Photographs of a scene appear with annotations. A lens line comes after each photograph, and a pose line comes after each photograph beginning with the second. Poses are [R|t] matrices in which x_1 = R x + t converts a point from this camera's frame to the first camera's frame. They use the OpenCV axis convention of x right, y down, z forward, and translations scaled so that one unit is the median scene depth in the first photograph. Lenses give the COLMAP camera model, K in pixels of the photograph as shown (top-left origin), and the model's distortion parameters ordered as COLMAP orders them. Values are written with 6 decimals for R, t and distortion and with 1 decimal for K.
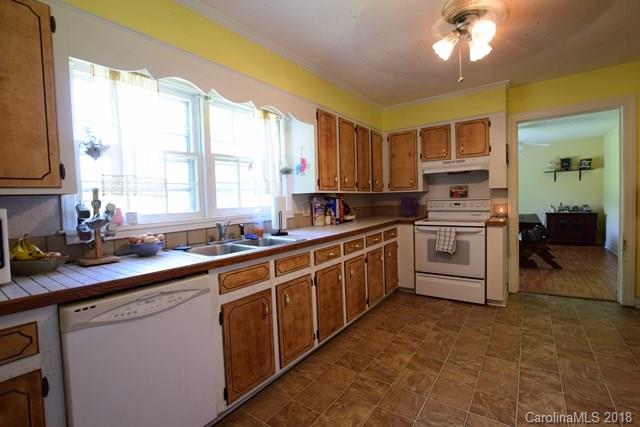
lens RADIAL K [[289.4, 0, 320.9], [0, 289.4, 211.2], [0, 0, 1]] dist [-0.011857, -0.000310]
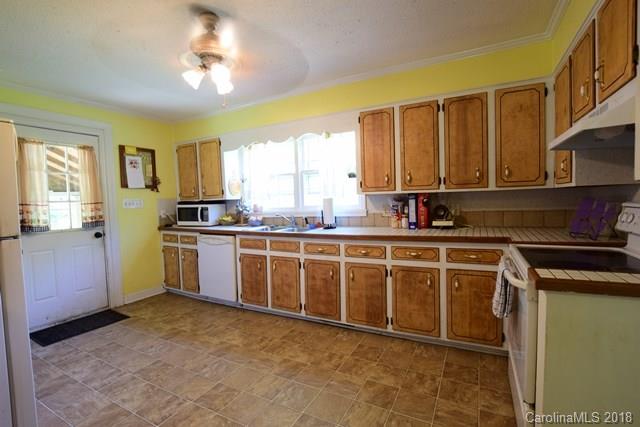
lens RADIAL K [[289.4, 0, 329.5], [0, 289.4, 214.2], [0, 0, 1]] dist [-0.011857, -0.000310]
pose [[0.155744, 0.073001, -0.985096, 1.353370], [-0.018850, 0.997304, 0.070925, -0.087751], [0.987618, 0.007522, 0.156700, 0.981754]]
